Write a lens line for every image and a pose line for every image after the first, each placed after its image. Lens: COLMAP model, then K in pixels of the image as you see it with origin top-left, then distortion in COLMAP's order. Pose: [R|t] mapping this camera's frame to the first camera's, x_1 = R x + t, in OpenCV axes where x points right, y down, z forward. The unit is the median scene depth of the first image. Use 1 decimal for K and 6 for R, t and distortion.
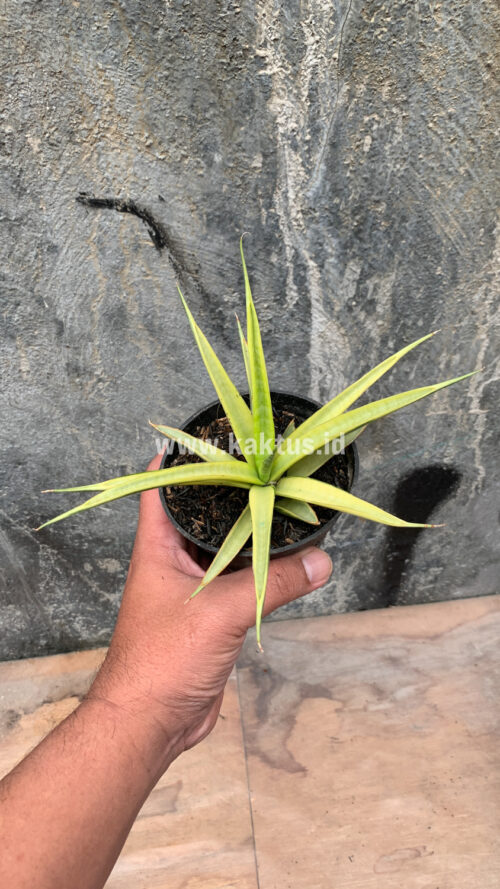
lens RADIAL K [[681.4, 0, 251.6], [0, 681.4, 446.4], [0, 0, 1]] dist [0.001715, -0.002802]
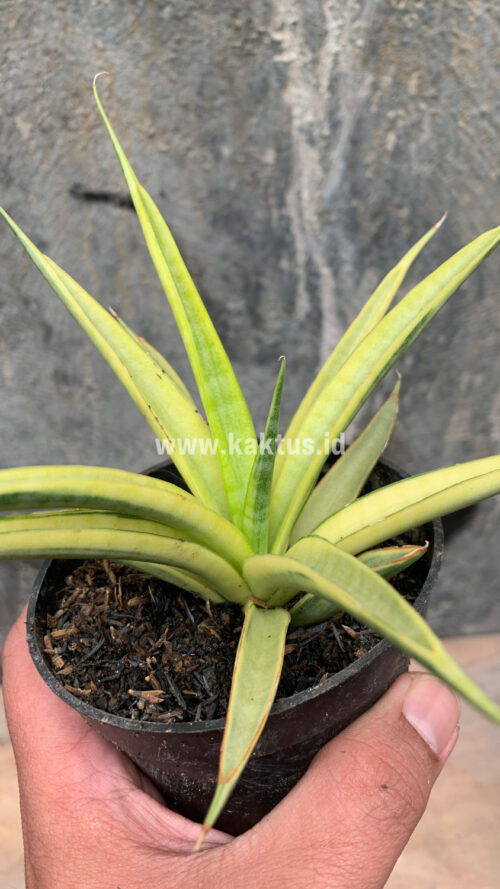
lens RADIAL K [[679.2, 0, 253.1], [0, 679.2, 434.7], [0, 0, 1]] dist [-0.007747, -0.006357]
pose [[0.999484, 0.032122, -0.000079, -0.001861], [-0.032104, 0.998839, -0.035917, -0.015125], [-0.001075, 0.035901, 0.999355, 0.114919]]
